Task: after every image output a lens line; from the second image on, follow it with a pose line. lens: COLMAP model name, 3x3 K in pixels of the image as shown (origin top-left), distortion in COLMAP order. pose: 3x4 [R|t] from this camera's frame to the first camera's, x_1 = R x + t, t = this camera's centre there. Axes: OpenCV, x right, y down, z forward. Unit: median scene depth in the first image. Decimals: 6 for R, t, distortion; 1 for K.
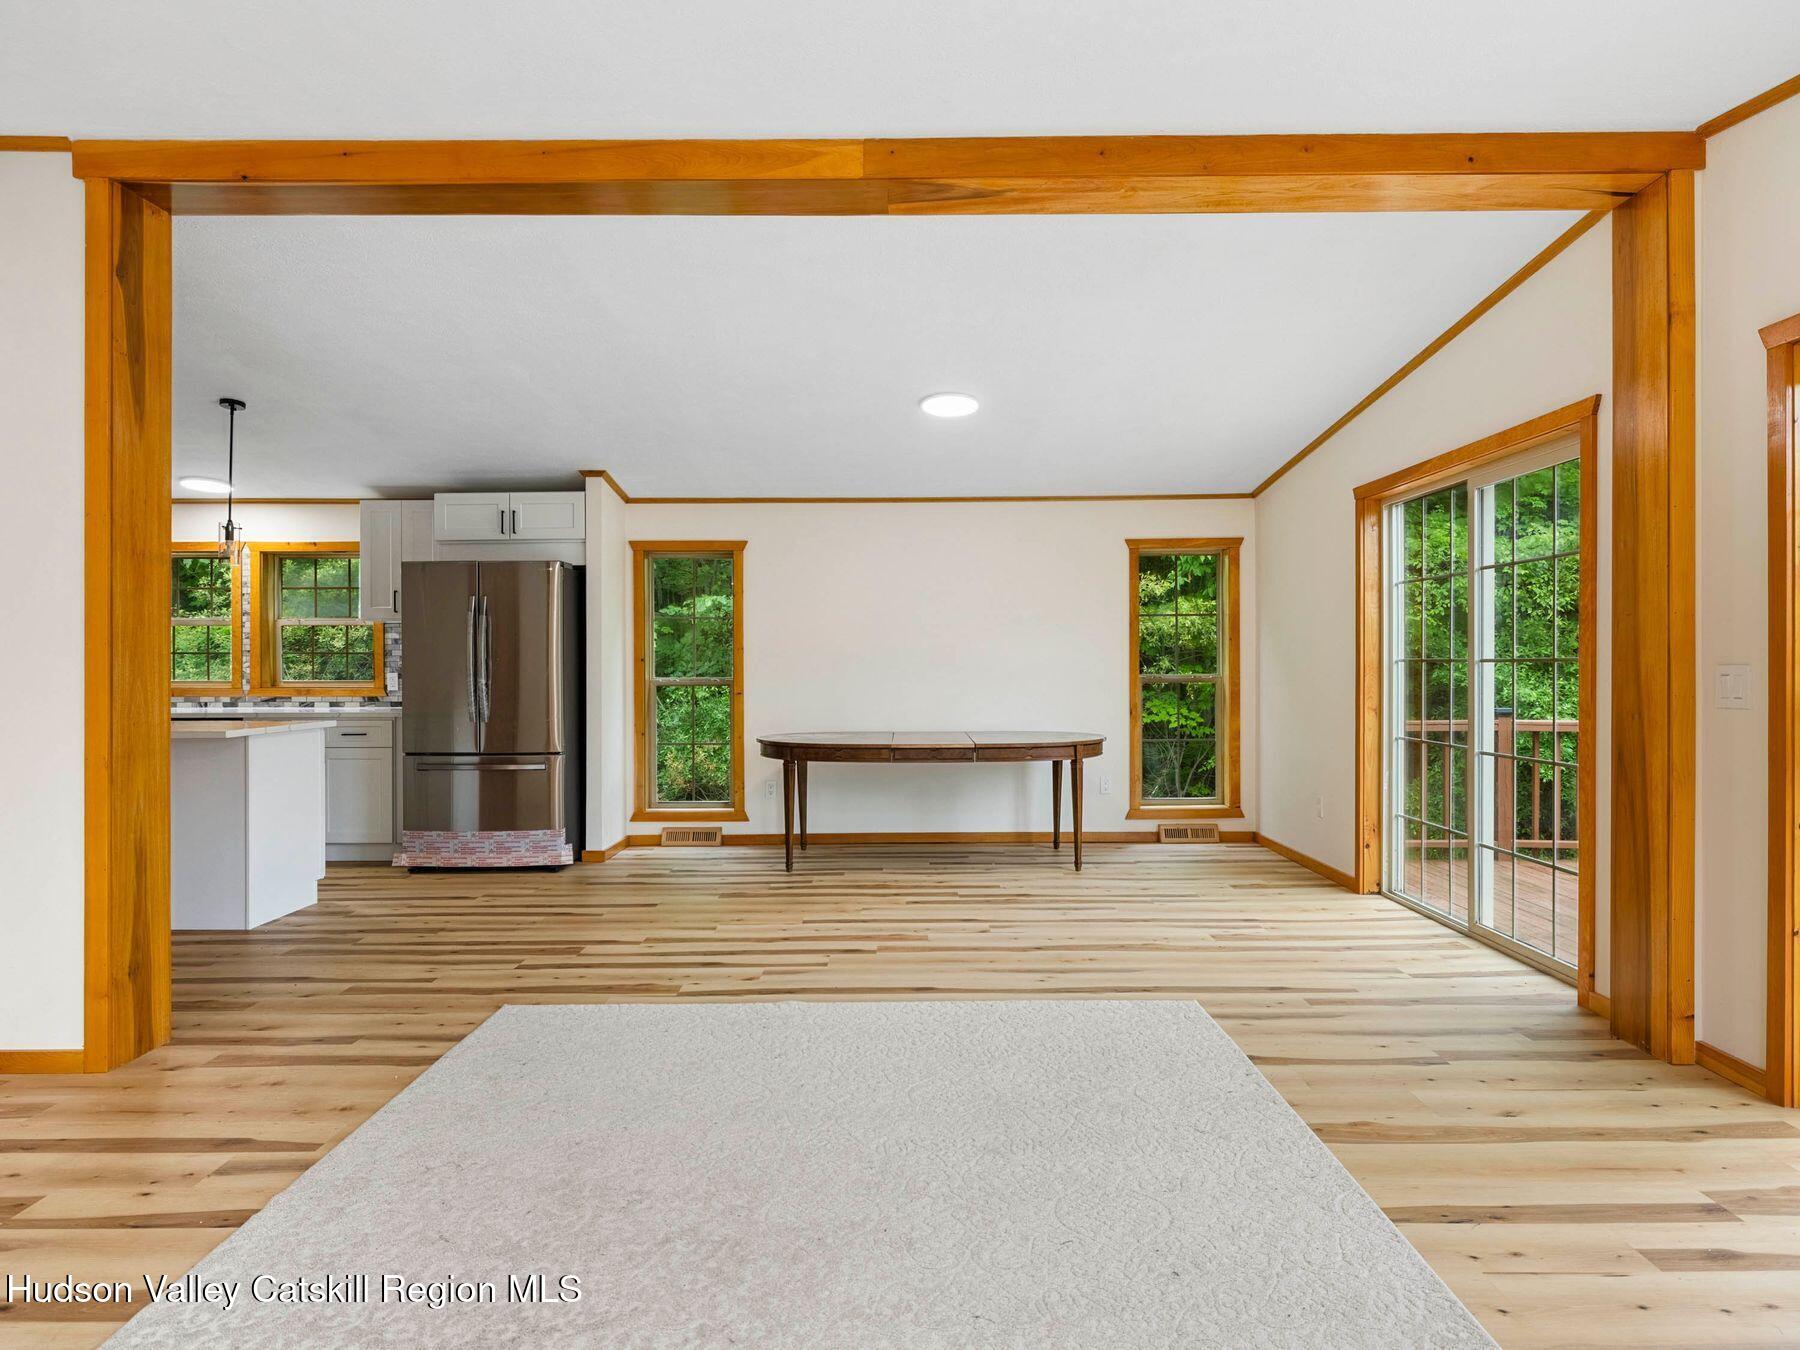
lens RADIAL K [[1142.1, 0, 901.9], [0, 1142.1, 669.9], [0, 0, 1]] dist [-0.002404, 0.006600]
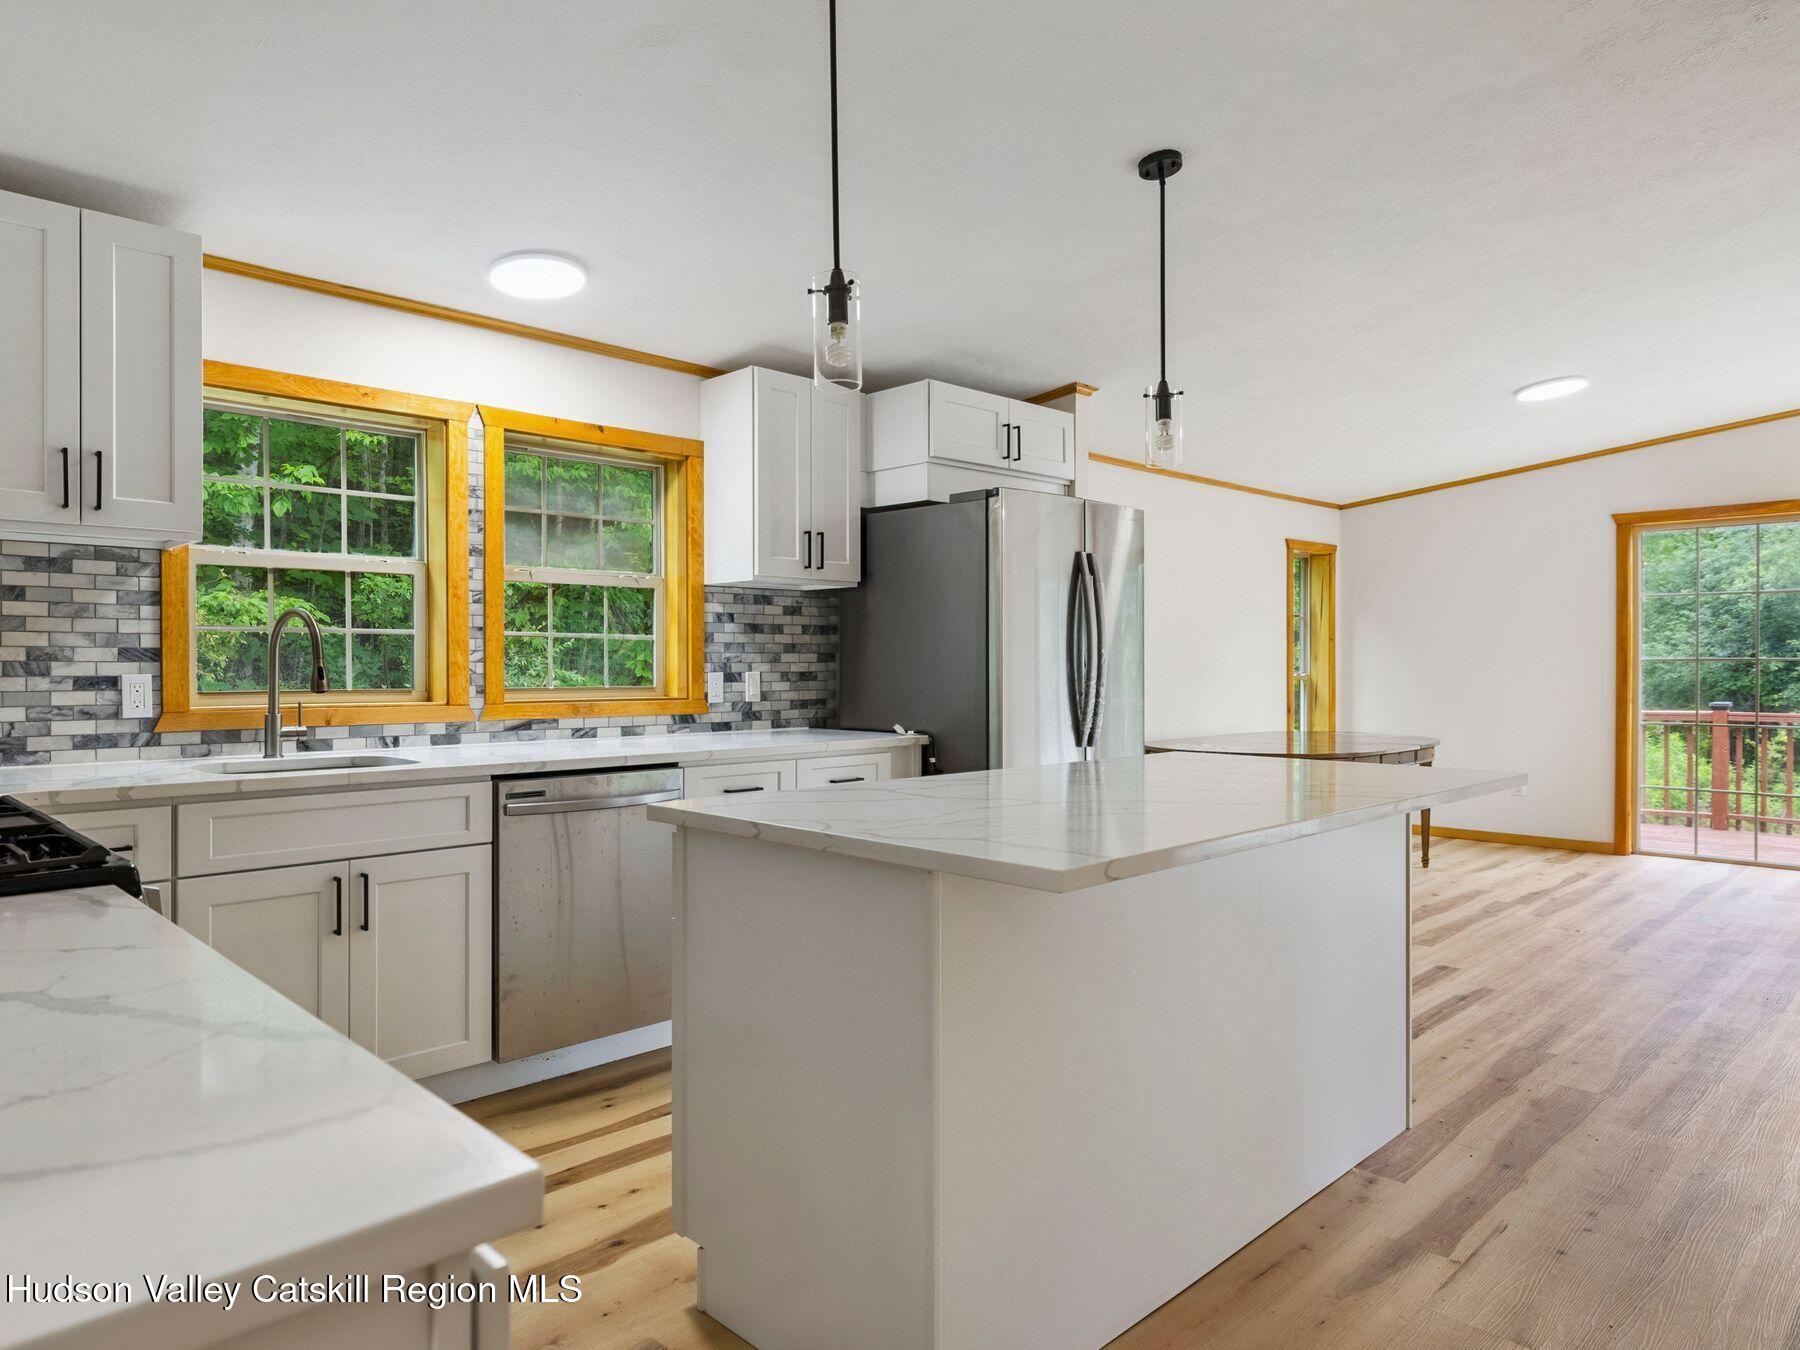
lens RADIAL K [[1142.1, 0, 897.5], [0, 1142.1, 675.0], [0, 0, 1]] dist [-0.002404, 0.006600]
pose [[0.727901, -0.003630, 0.685672, -0.775479], [0.003840, 0.999992, 0.001218, 0.003638], [-0.685671, 0.001747, 0.727909, 0.520040]]
